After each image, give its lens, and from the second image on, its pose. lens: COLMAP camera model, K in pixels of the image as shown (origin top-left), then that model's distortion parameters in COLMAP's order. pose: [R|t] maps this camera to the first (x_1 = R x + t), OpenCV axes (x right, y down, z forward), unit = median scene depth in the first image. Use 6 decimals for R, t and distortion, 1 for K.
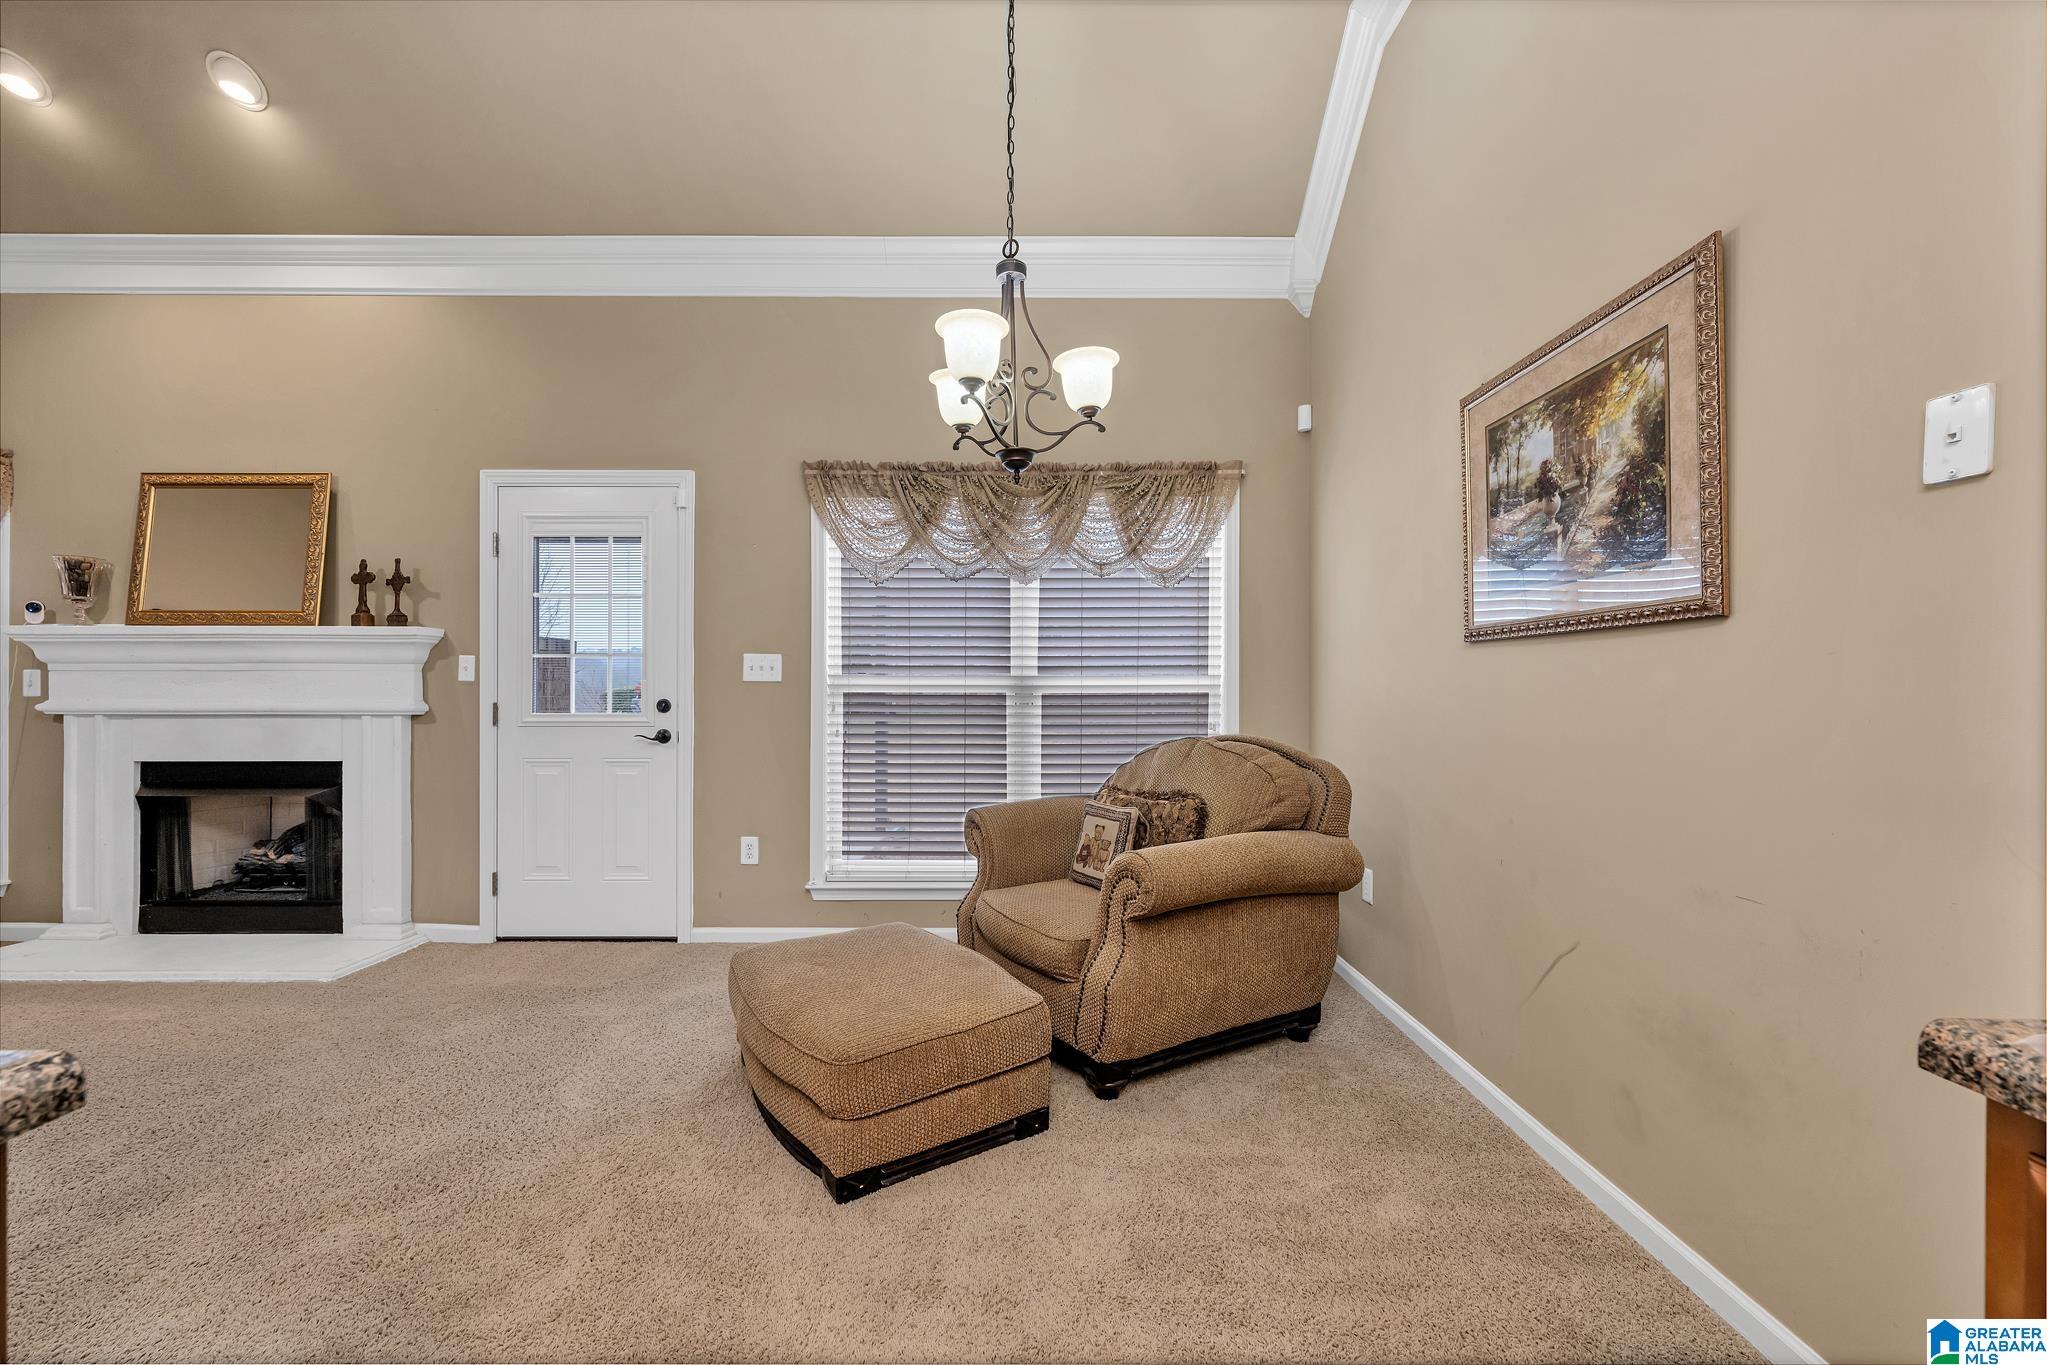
lens RADIAL K [[796.5, 0, 1016.4], [0, 796.5, 690.3], [0, 0, 1]] dist [-0.000866, -0.000127]
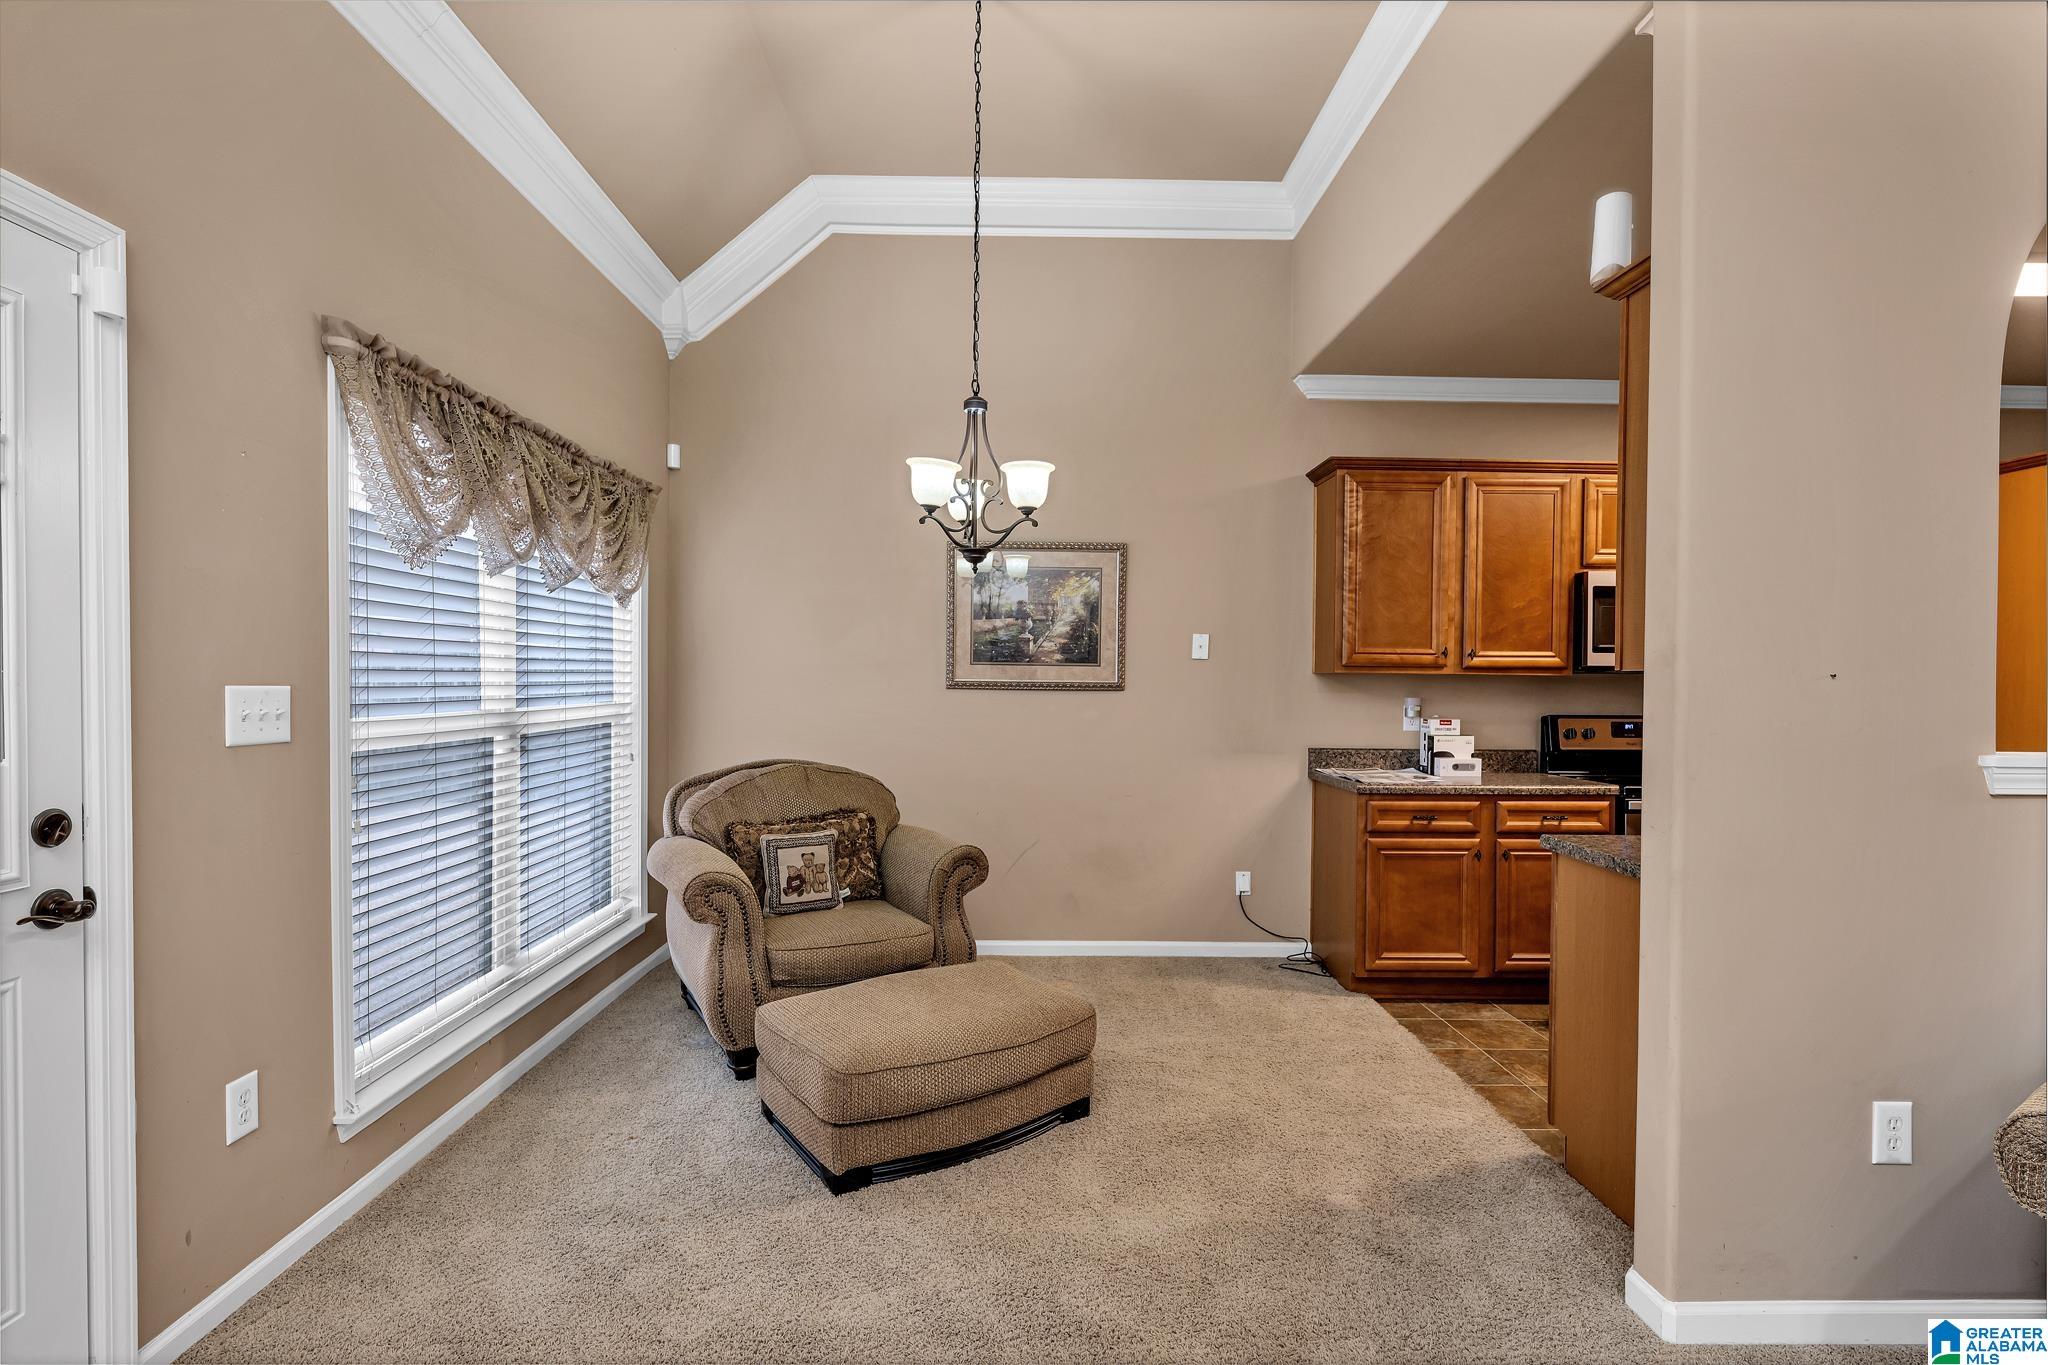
lens RADIAL K [[936.7, 0, 1029.2], [0, 936.7, 693.2], [0, 0, 1]] dist [-0.000319, -0.000096]
pose [[-0.017801, -0.018173, 0.999676, -0.901386], [-0.007249, 0.999811, 0.018046, -0.055938], [-0.999815, -0.006926, -0.017930, 0.558944]]
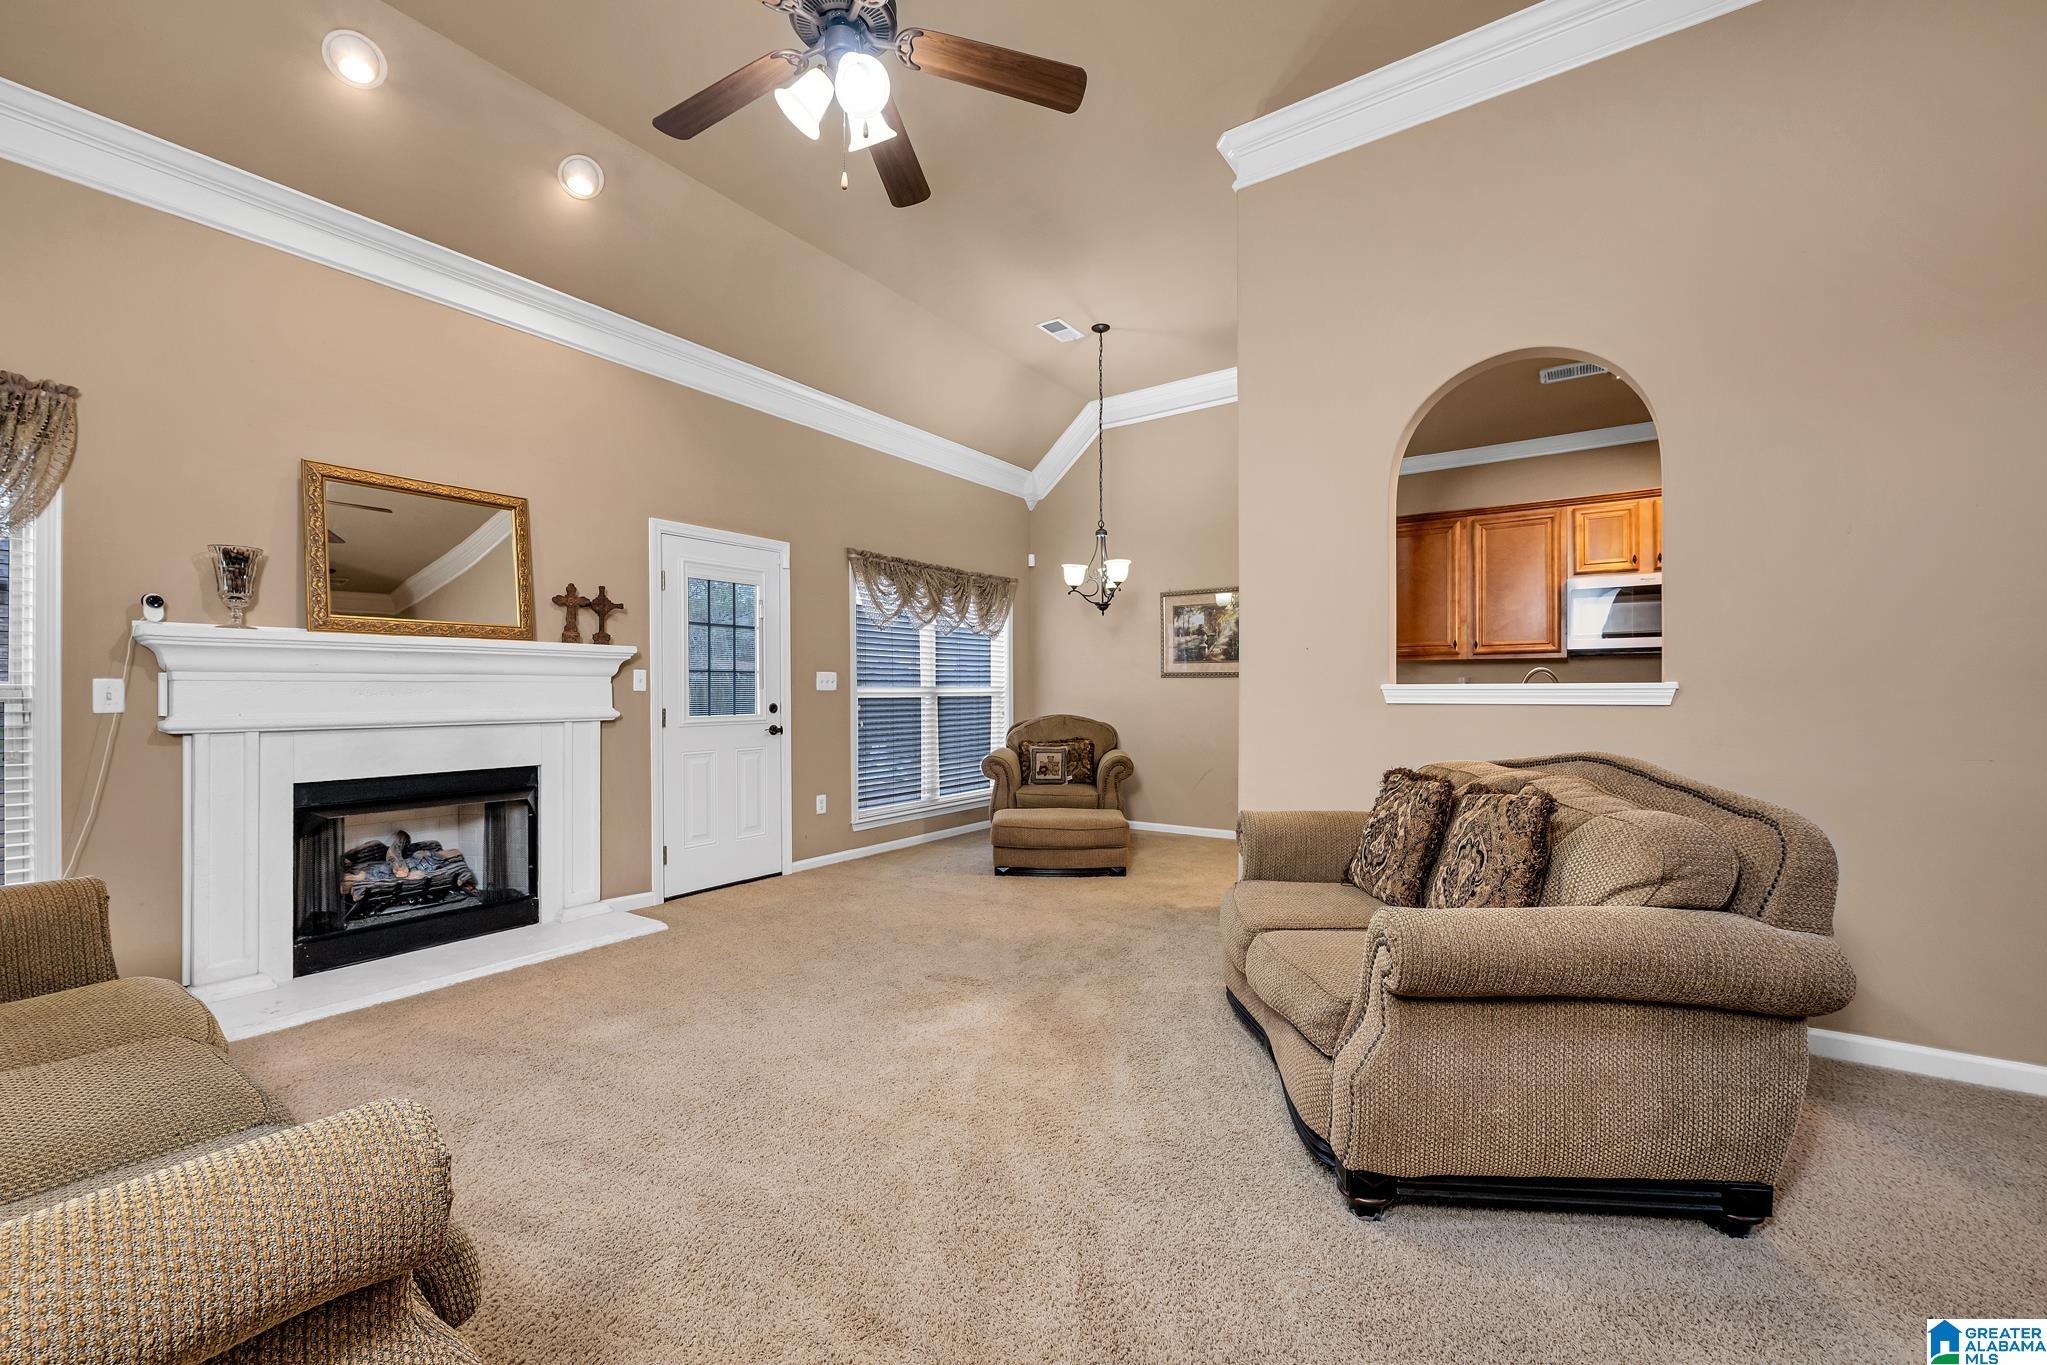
lens RADIAL K [[826.5, 0, 1024.1], [0, 826.5, 689.0], [0, 0, 1]] dist [-0.001092, -0.000110]
pose [[0.570761, -0.001571, 0.821115, -1.404495], [0.004840, 0.999987, -0.001452, -0.010205], [-0.821102, 0.004803, 0.570761, -0.192739]]
